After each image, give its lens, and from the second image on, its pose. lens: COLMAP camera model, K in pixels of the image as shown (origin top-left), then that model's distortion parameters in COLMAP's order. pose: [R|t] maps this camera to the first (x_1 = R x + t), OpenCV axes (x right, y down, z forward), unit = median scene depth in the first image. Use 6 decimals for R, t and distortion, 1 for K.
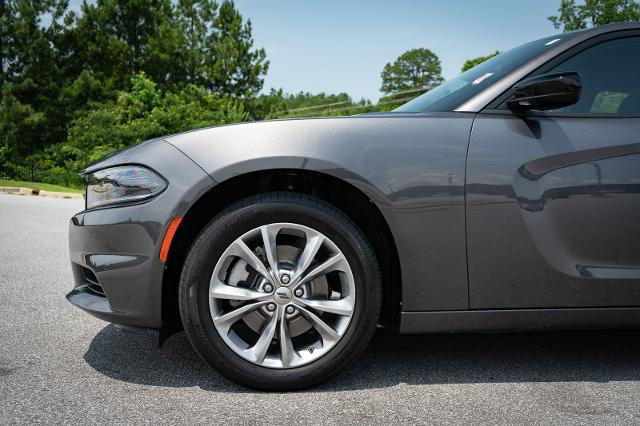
lens RADIAL K [[683.6, 0, 316.7], [0, 683.6, 203.0], [0, 0, 1]] dist [-0.000068, 0.000000]
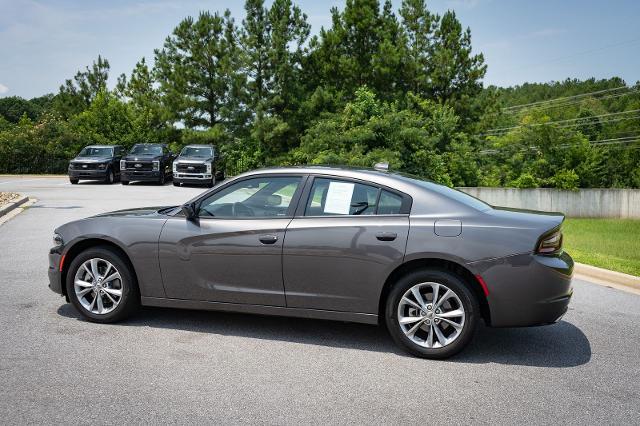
lens RADIAL K [[668.1, 0, 322.5], [0, 668.1, 217.9], [0, 0, 1]] dist [0.009727, 0.000000]
pose [[0.908624, 0.036729, -0.415997, 0.166849], [-0.014832, 0.998335, 0.055750, -0.026262], [0.417352, -0.044485, 0.907656, -0.088267]]
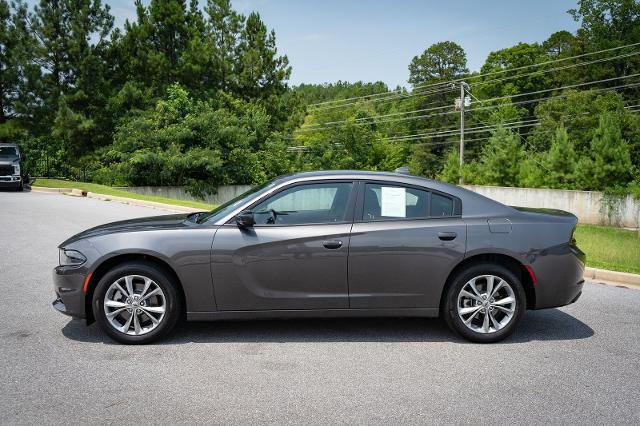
lens RADIAL K [[668.1, 0, 330.7], [0, 668.1, 213.1], [0, 0, 1]] dist [0.009727, 0.000000]
pose [[0.998063, -0.000418, -0.062202, 0.073755], [0.003651, 0.998647, 0.051865, -0.028897], [0.062096, -0.051991, 0.996715, -0.120629]]
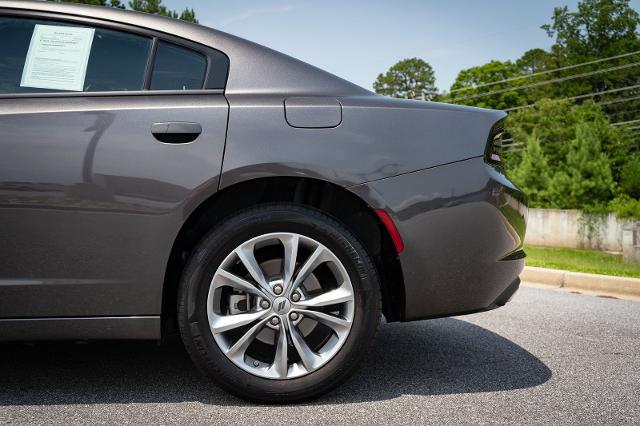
lens RADIAL K [[683.6, 0, 332.0], [0, 683.6, 218.0], [0, 0, 1]] dist [-0.000068, 0.000000]
pose [[0.999594, -0.003197, -0.028317, 0.122576], [0.003292, 0.999989, 0.003301, 0.002002], [0.028306, -0.003393, 0.999594, 0.015683]]
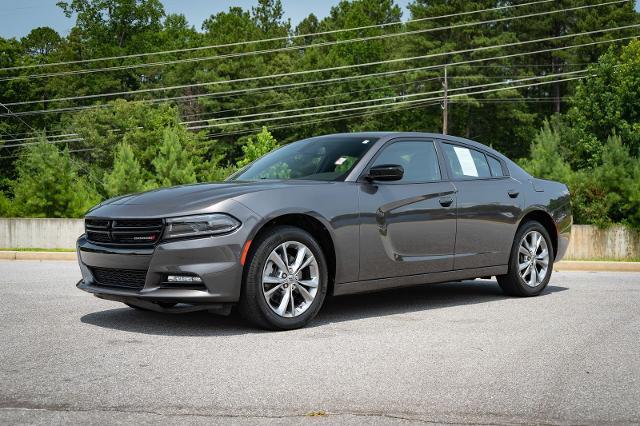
lens RADIAL K [[874.9, 0, 326.2], [0, 874.9, 215.0], [0, 0, 1]] dist [0.147343, 0.000000]
pose [[0.790748, -0.028274, 0.611488, -0.138275], [0.035757, 0.999360, -0.000031, -0.003814], [-0.611096, 0.021890, 0.791253, -0.094463]]
